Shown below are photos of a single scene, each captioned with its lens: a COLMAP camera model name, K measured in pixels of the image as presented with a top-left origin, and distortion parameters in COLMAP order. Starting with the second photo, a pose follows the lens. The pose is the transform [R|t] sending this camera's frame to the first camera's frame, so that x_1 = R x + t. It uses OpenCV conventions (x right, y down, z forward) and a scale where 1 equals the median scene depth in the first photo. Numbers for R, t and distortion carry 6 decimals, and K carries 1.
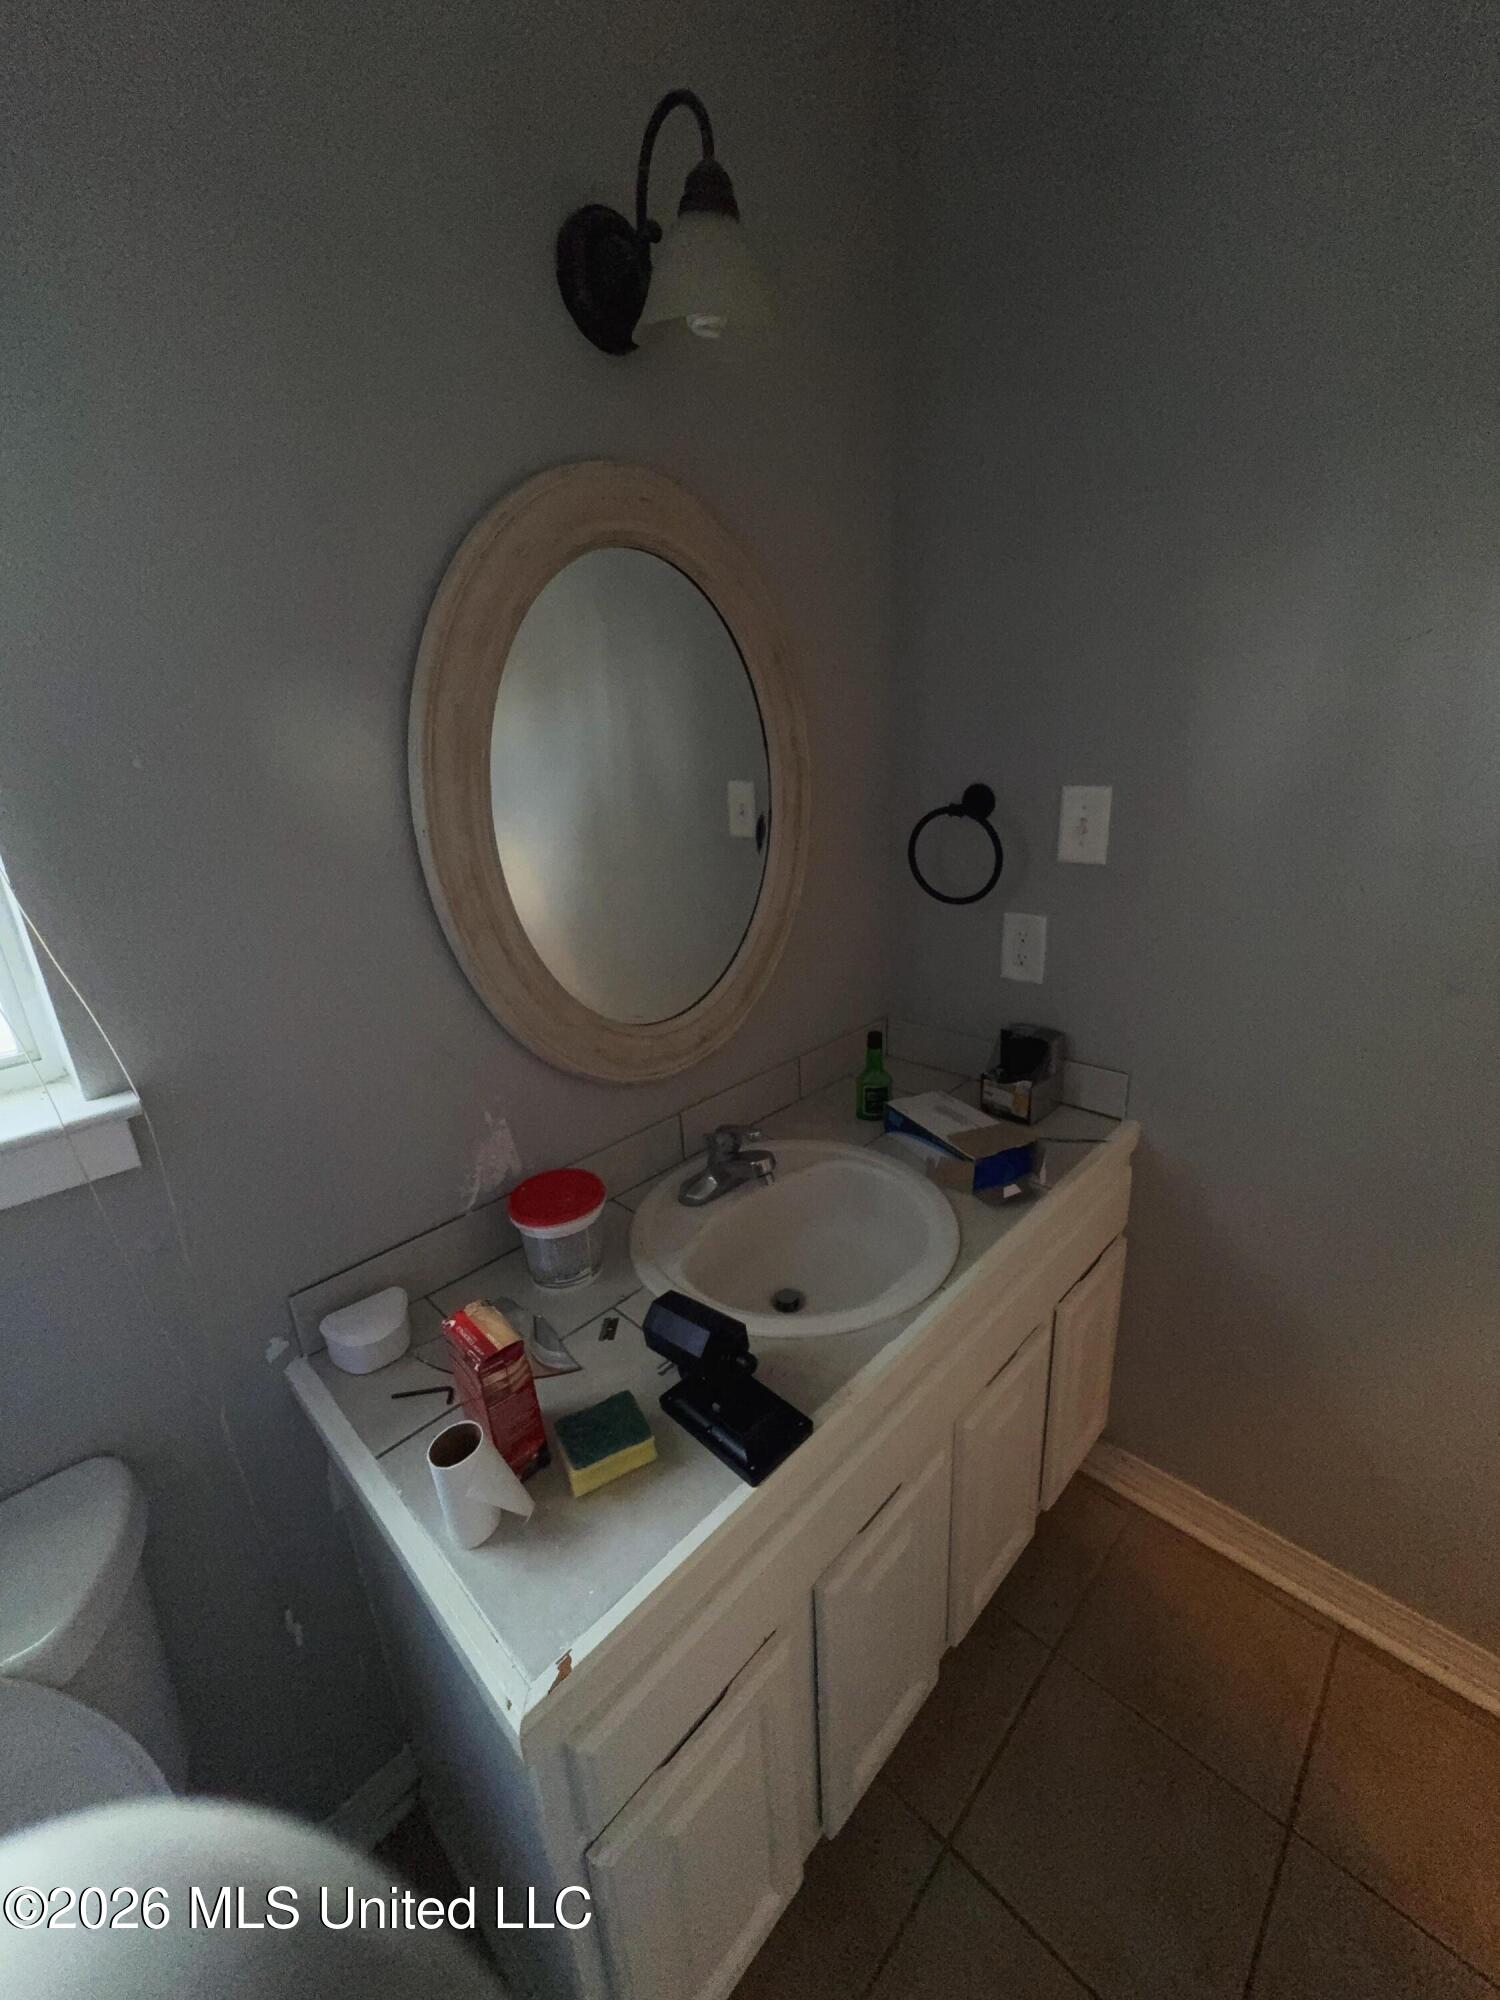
lens RADIAL K [[796.4, 0, 750.0], [0, 796.4, 1000.0], [0, 0, 1]] dist [0.000612, 0.000030]
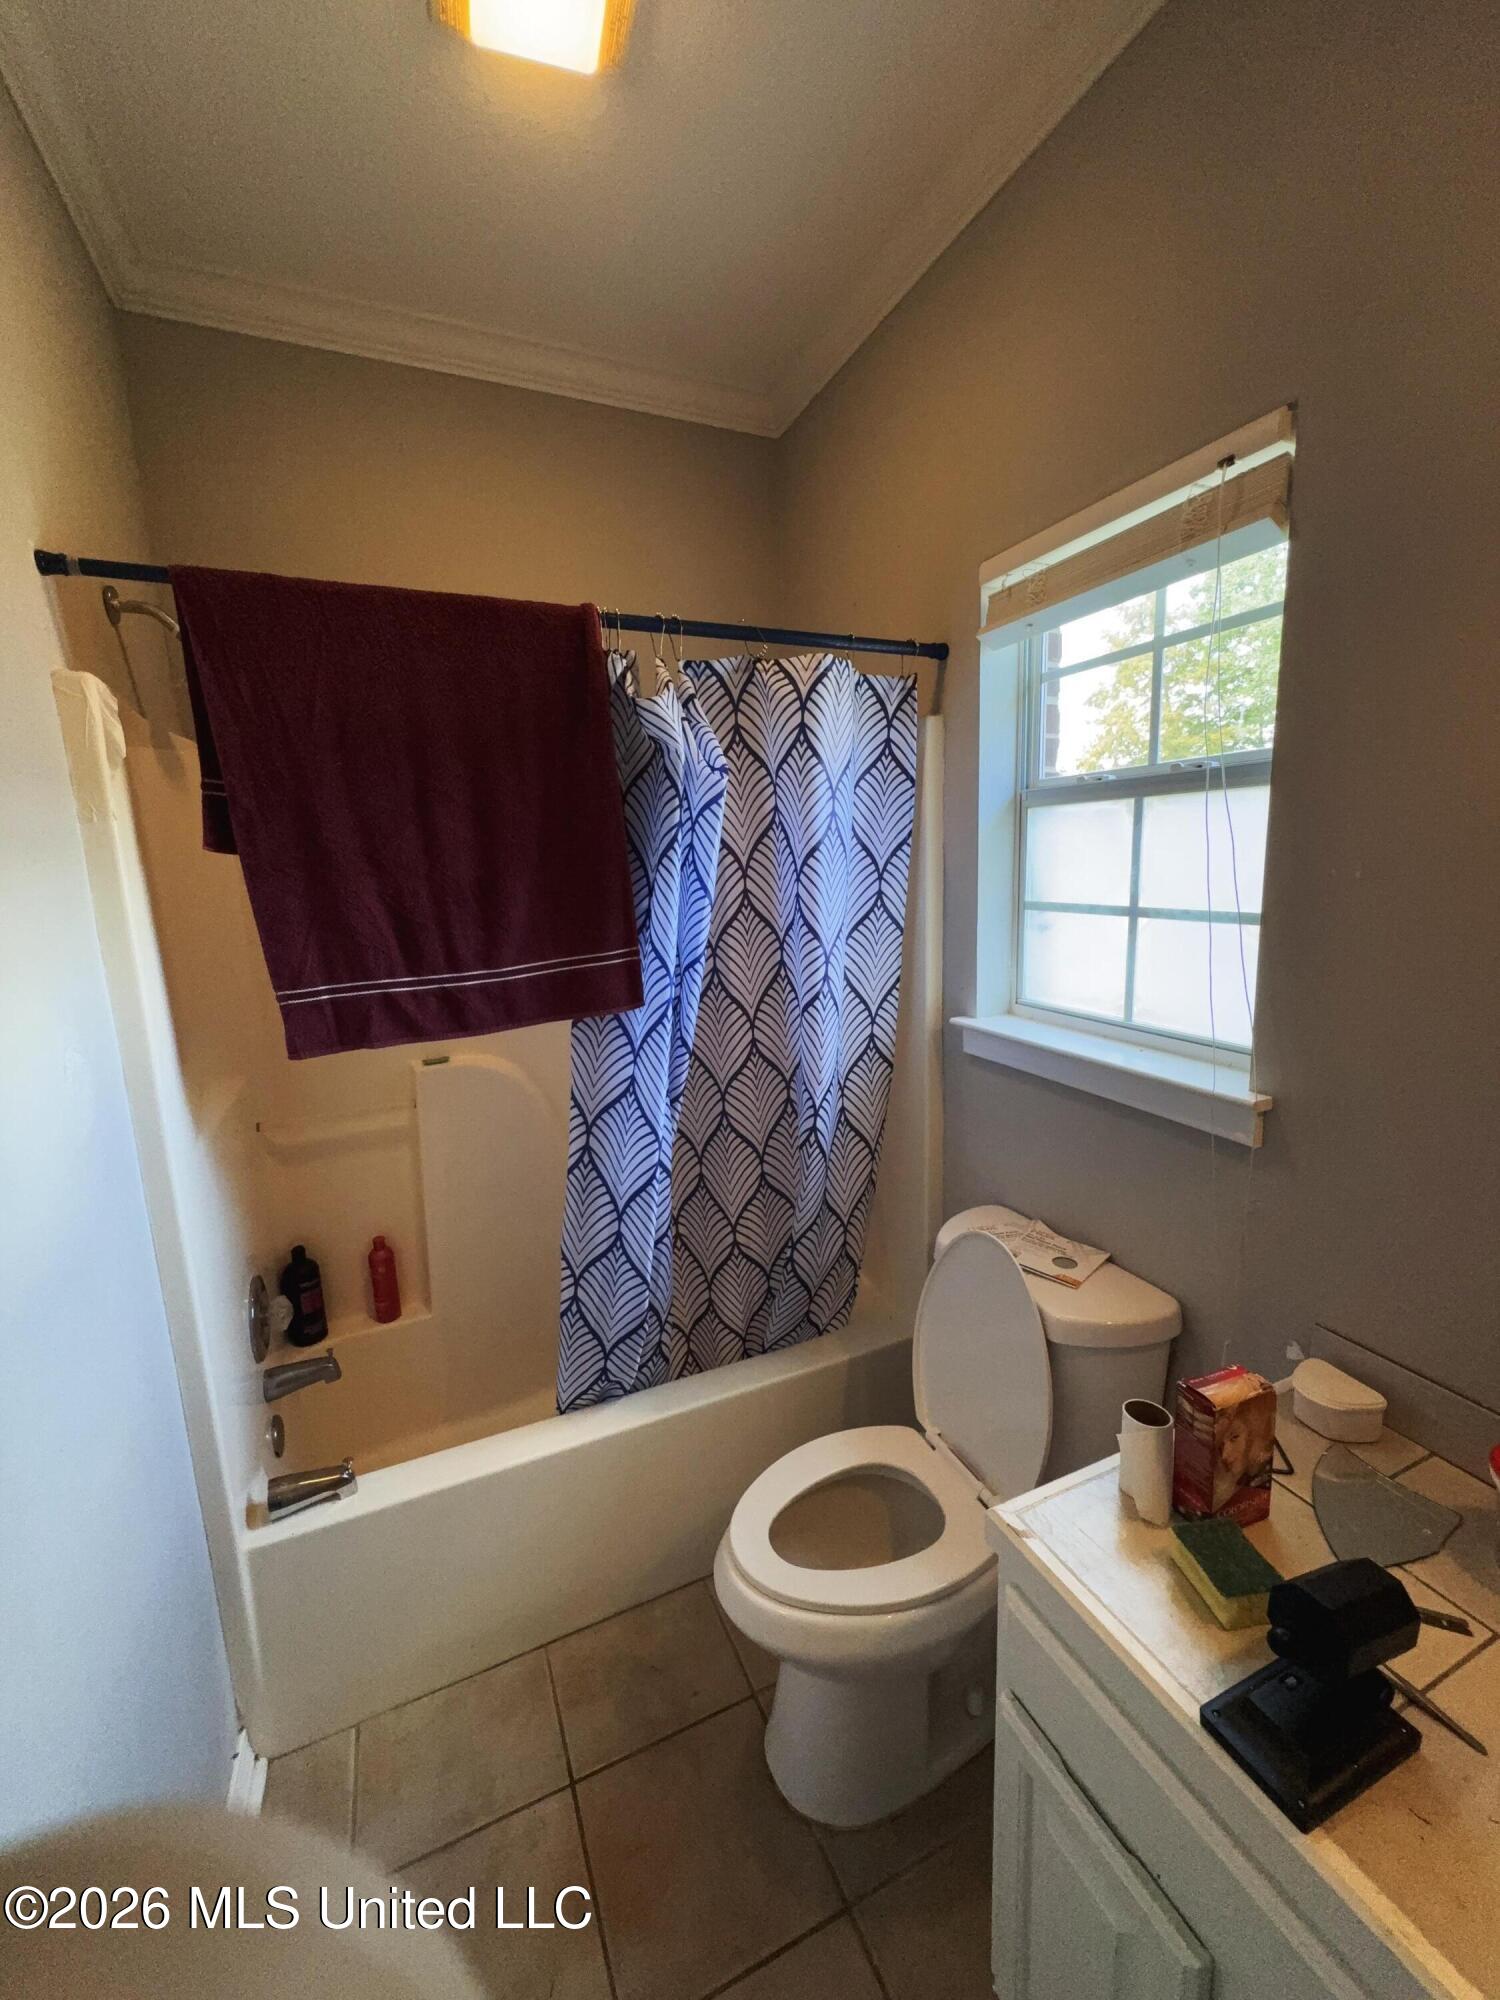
lens RADIAL K [[796.4, 0, 750.0], [0, 796.4, 1000.0], [0, 0, 1]] dist [0.000612, 0.000030]
pose [[-0.371732, 0.218486, -0.902263, 0.790896], [-0.241045, 0.915860, 0.321089, -0.273854], [0.896500, 0.336845, -0.287790, 0.532559]]
